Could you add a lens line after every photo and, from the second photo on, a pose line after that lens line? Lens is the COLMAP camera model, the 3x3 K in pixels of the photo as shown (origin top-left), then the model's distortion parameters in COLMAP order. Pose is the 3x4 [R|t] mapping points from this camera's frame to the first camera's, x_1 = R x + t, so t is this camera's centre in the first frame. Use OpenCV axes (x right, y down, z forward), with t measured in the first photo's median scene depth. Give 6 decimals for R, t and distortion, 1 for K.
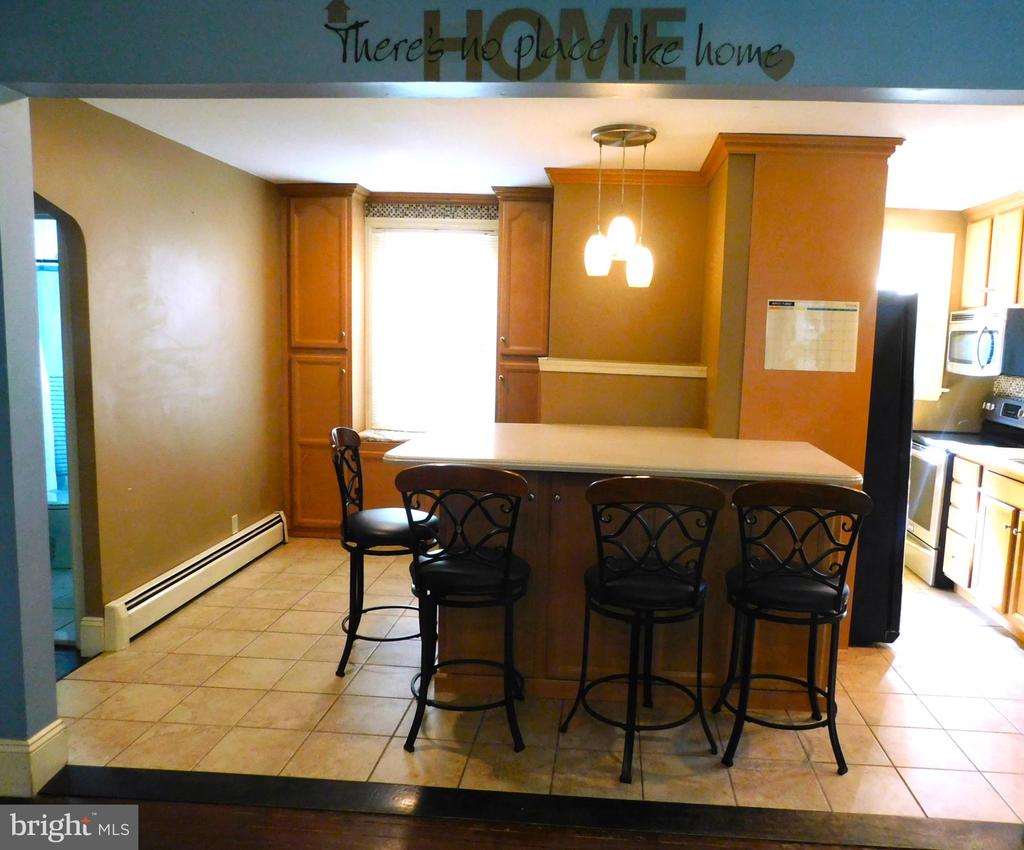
lens RADIAL K [[786.3, 0, 556.4], [0, 786.3, 431.7], [0, 0, 1]] dist [-0.146481, 0.173036]
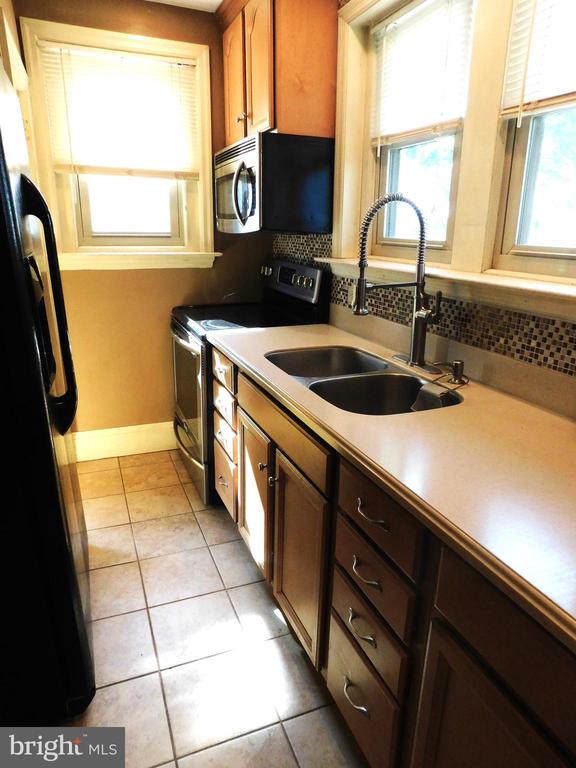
lens RADIAL K [[517.8, 0, 288.0], [0, 517.8, 384.0], [0, 0, 1]] dist [-0.081977, 0.079160]
pose [[0.900137, -0.147243, 0.409966, 0.702006], [0.070762, 0.978065, 0.195912, -0.044425], [-0.429820, -0.147337, 0.890812, 0.962052]]
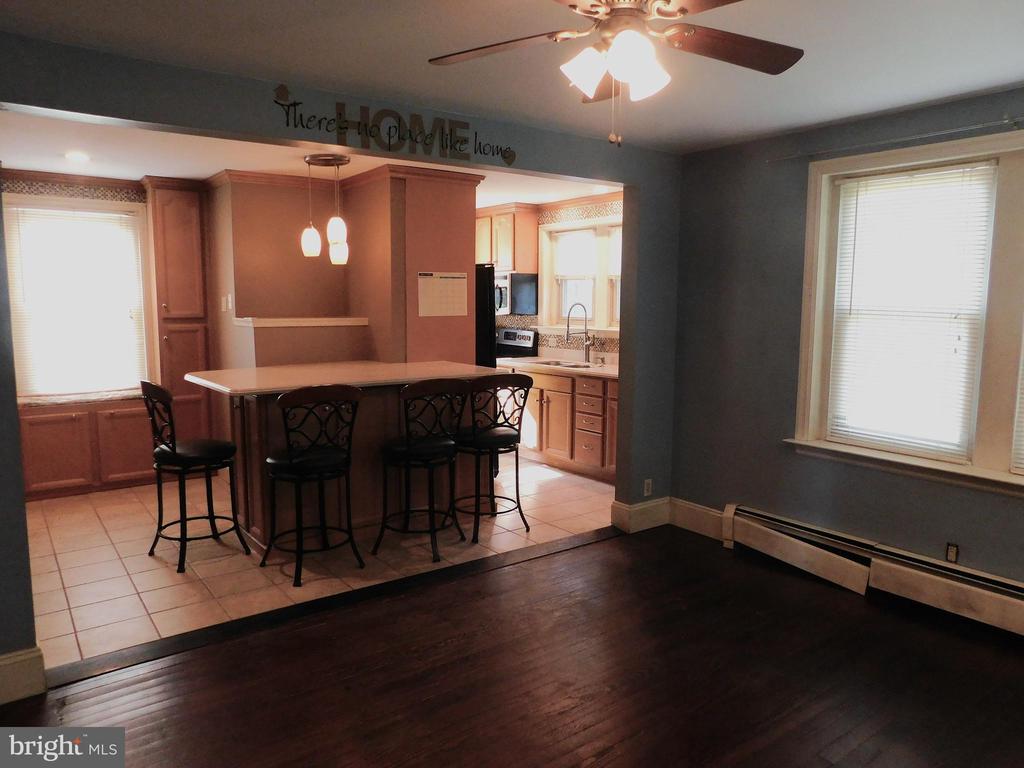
lens RADIAL K [[690.4, 0, 512.0], [0, 690.4, 384.0], [0, 0, 1]] dist [-0.081977, 0.079160]
pose [[0.769263, -0.106210, 0.630043, -0.662643], [0.101560, 0.993876, 0.043541, 0.019903], [-0.630809, 0.030493, 0.775339, -0.271339]]
